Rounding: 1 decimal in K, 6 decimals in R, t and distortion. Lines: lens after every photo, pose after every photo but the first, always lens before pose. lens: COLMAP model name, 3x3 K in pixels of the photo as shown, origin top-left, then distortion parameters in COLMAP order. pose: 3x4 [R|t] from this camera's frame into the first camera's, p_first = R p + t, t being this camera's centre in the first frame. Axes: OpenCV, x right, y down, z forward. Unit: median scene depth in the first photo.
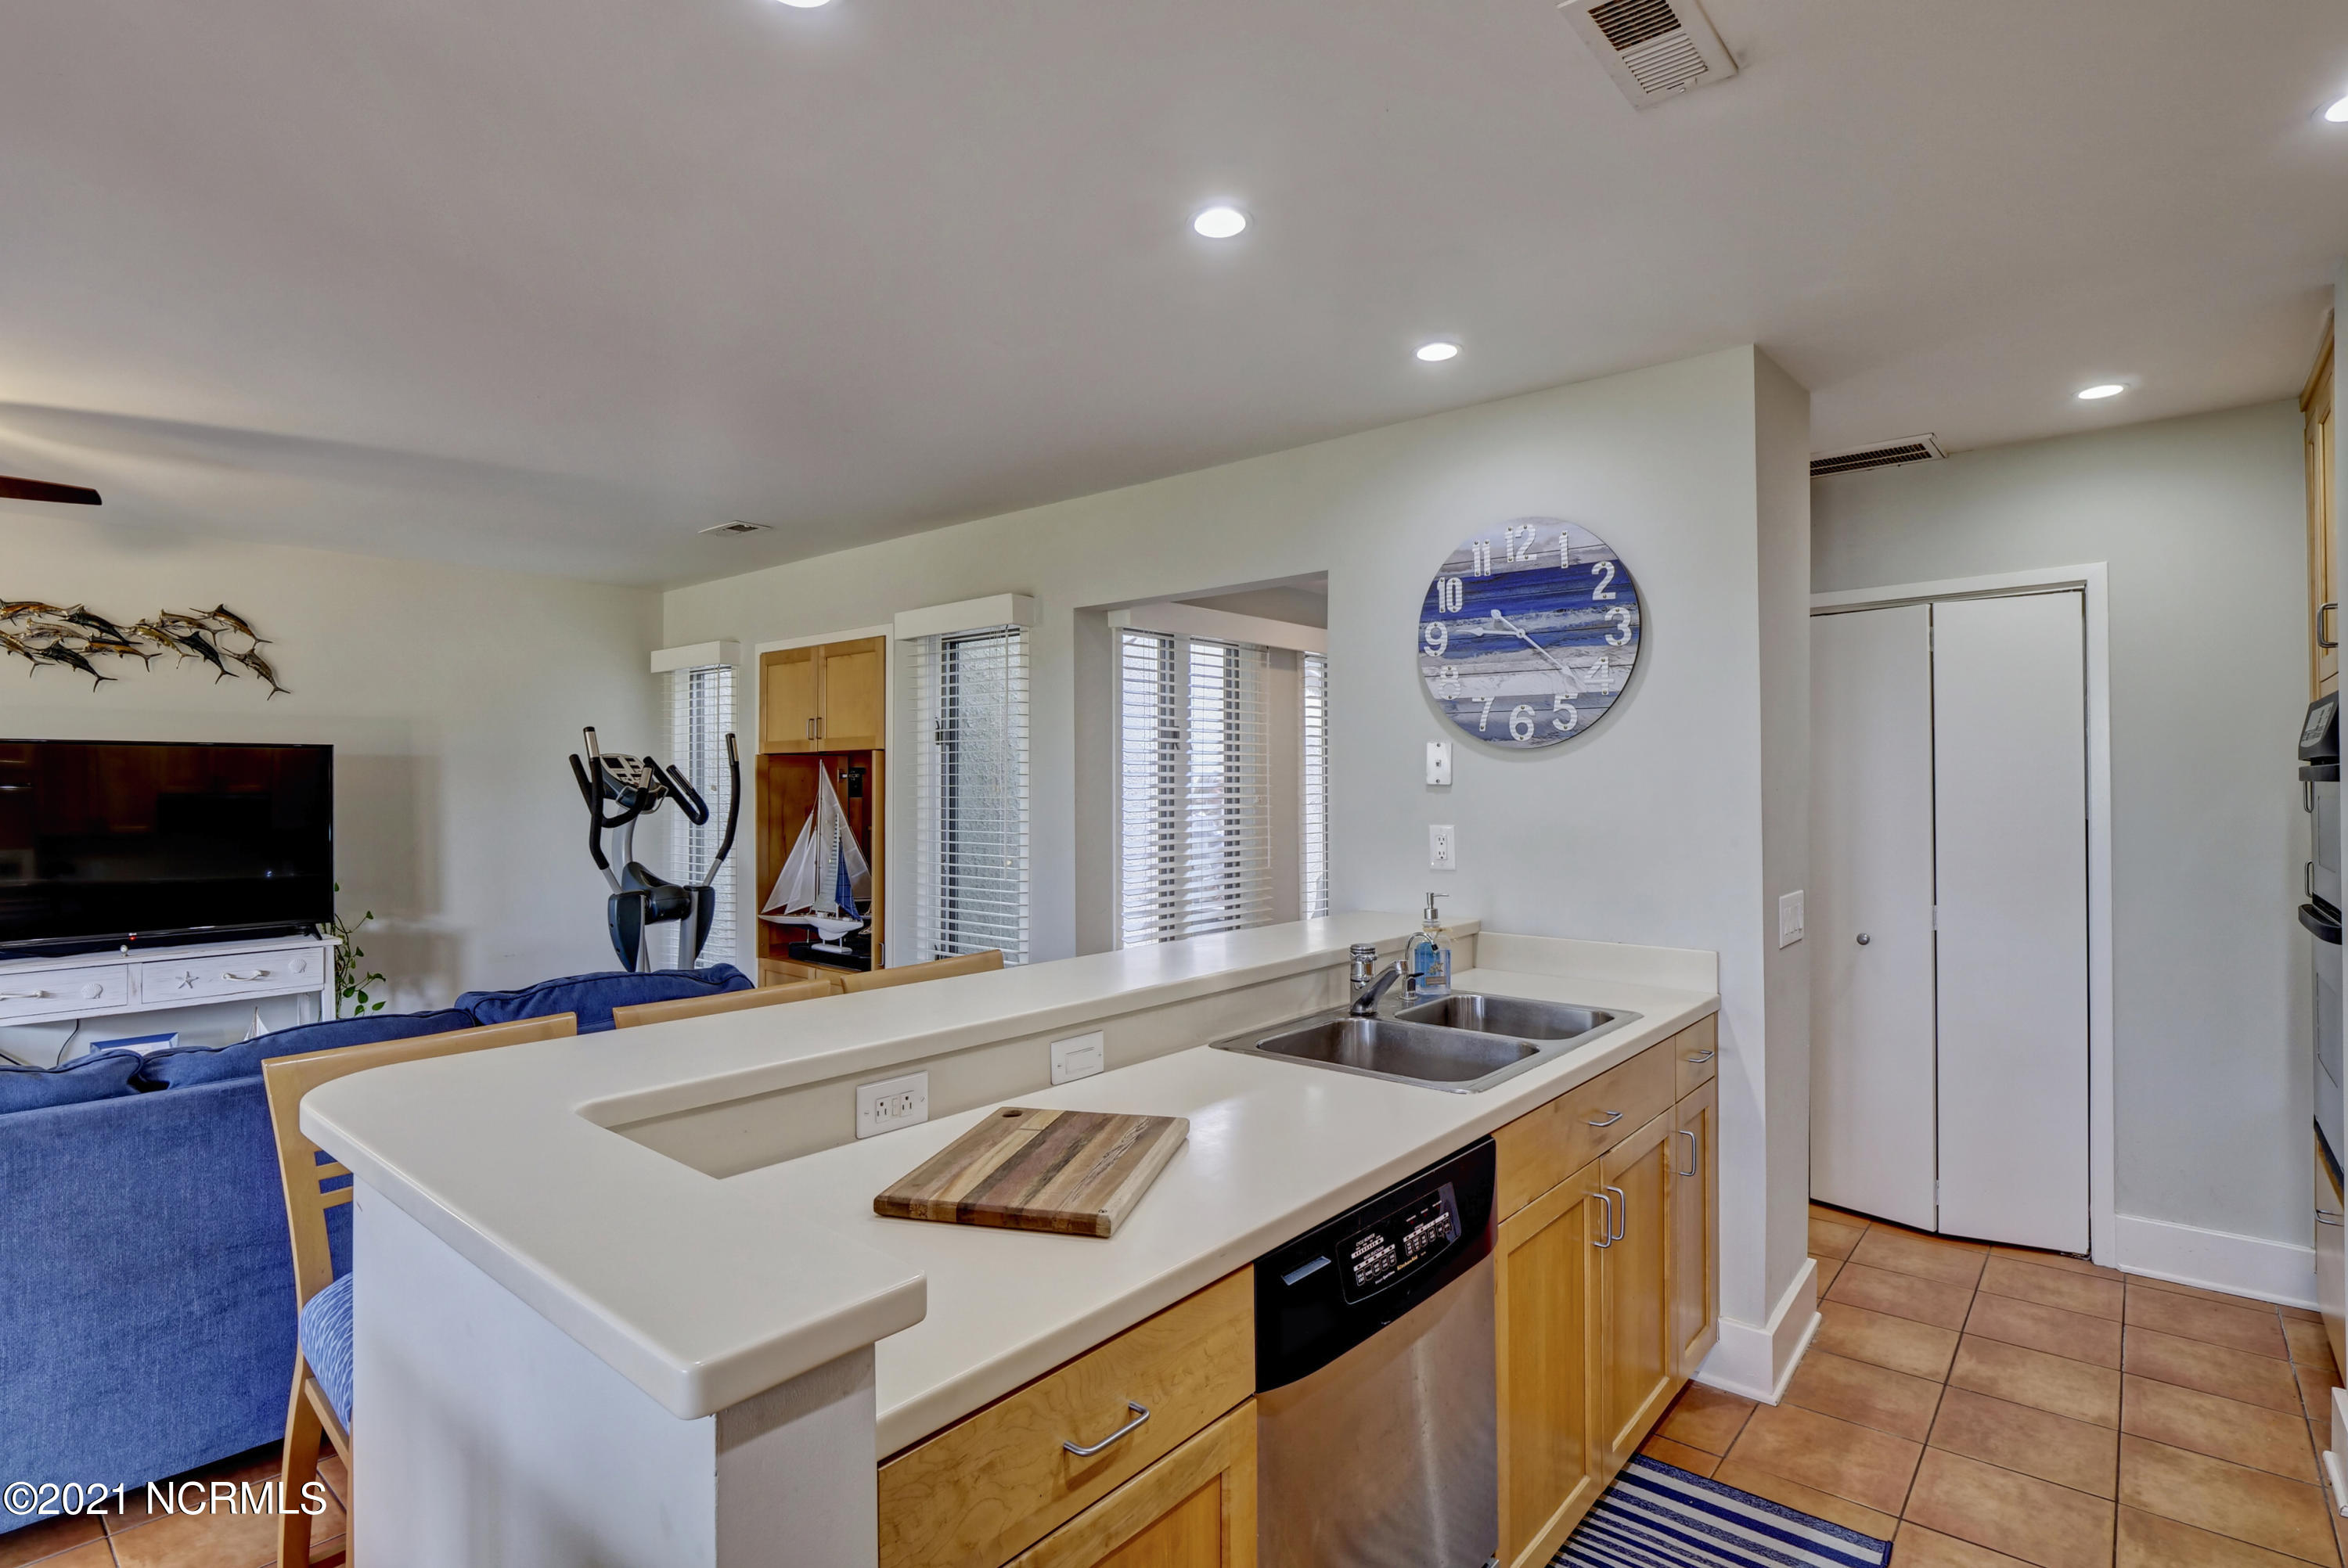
lens RADIAL K [[1139.4, 0, 1171.4], [0, 1139.4, 774.1], [0, 0, 1]] dist [-0.000073, 0.000052]
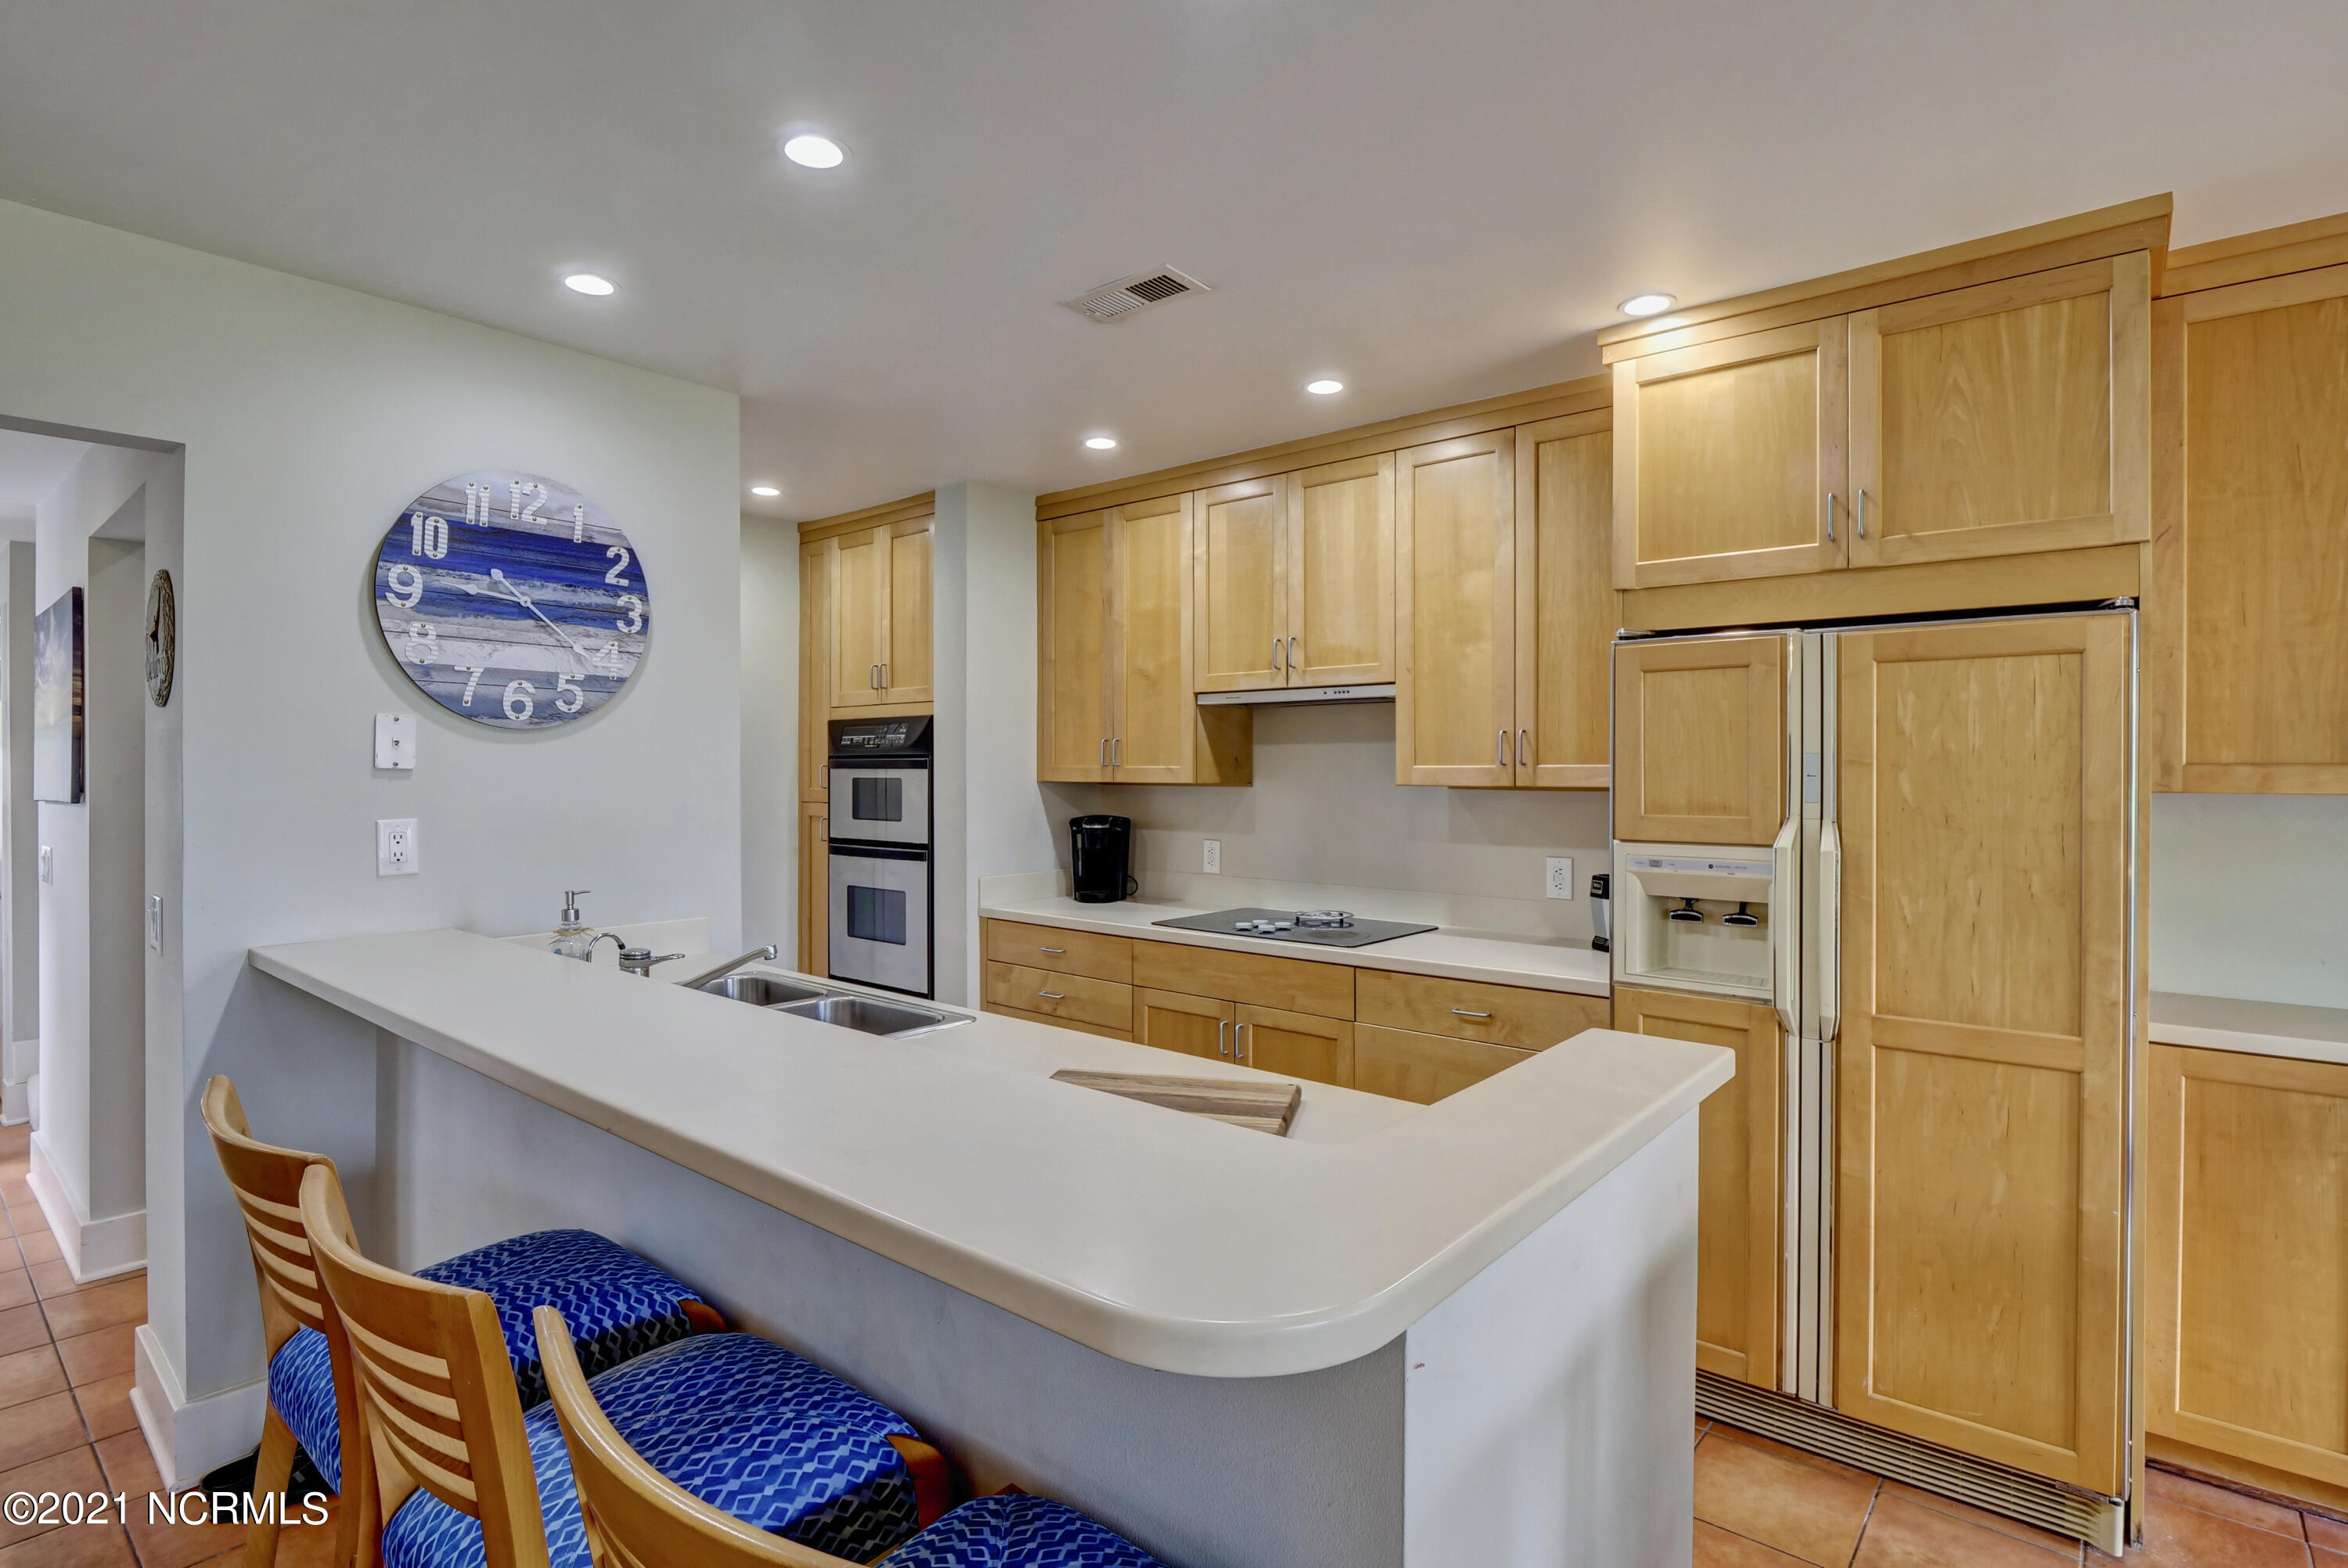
lens RADIAL K [[1139.4, 0, 1170.3], [0, 1139.4, 780.9], [0, 0, 1]] dist [-0.000073, 0.000052]
pose [[-0.004700, -0.009430, 0.999944, -0.600354], [-0.009695, 0.999909, 0.009384, 0.005347], [-0.999942, -0.009651, -0.004791, 0.492525]]
